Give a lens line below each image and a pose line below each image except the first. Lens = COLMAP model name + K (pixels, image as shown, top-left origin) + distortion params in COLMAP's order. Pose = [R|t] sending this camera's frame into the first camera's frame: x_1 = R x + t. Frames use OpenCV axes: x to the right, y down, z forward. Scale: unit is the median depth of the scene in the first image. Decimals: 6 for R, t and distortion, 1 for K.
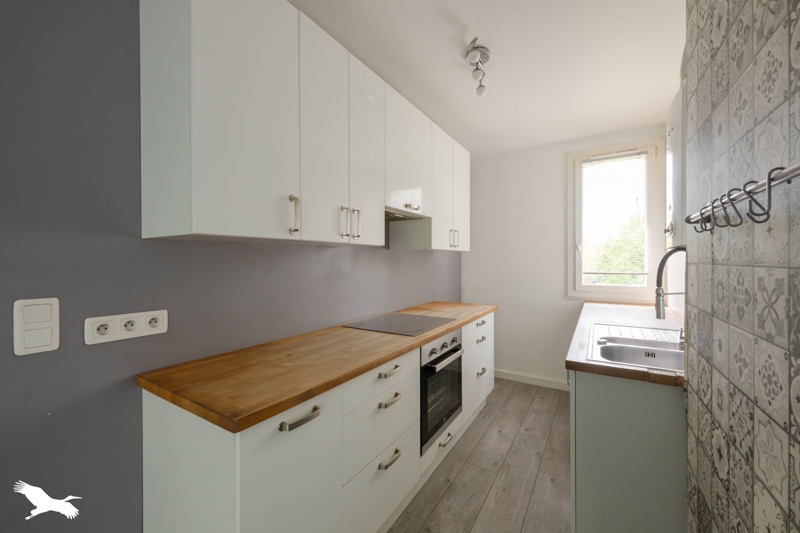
lens RADIAL K [[320.7, 0, 399.4], [0, 320.7, 264.0], [0, 0, 1]] dist [0.002307, -0.000725]
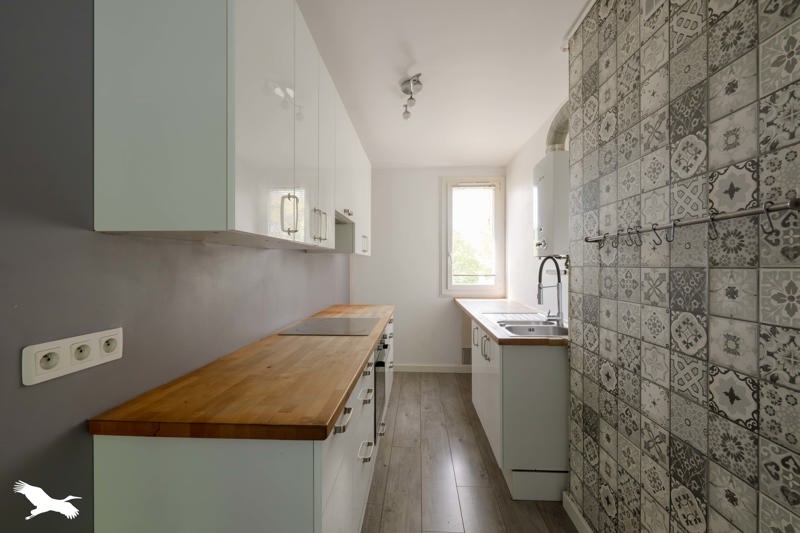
lens RADIAL K [[320.7, 0, 404.2], [0, 320.7, 267.0], [0, 0, 1]] dist [0.002307, -0.000725]
pose [[0.870890, 0.001465, 0.491476, -0.528155], [0.001372, 0.999984, -0.005413, 0.006678], [-0.491476, 0.005389, 0.870874, 0.021681]]
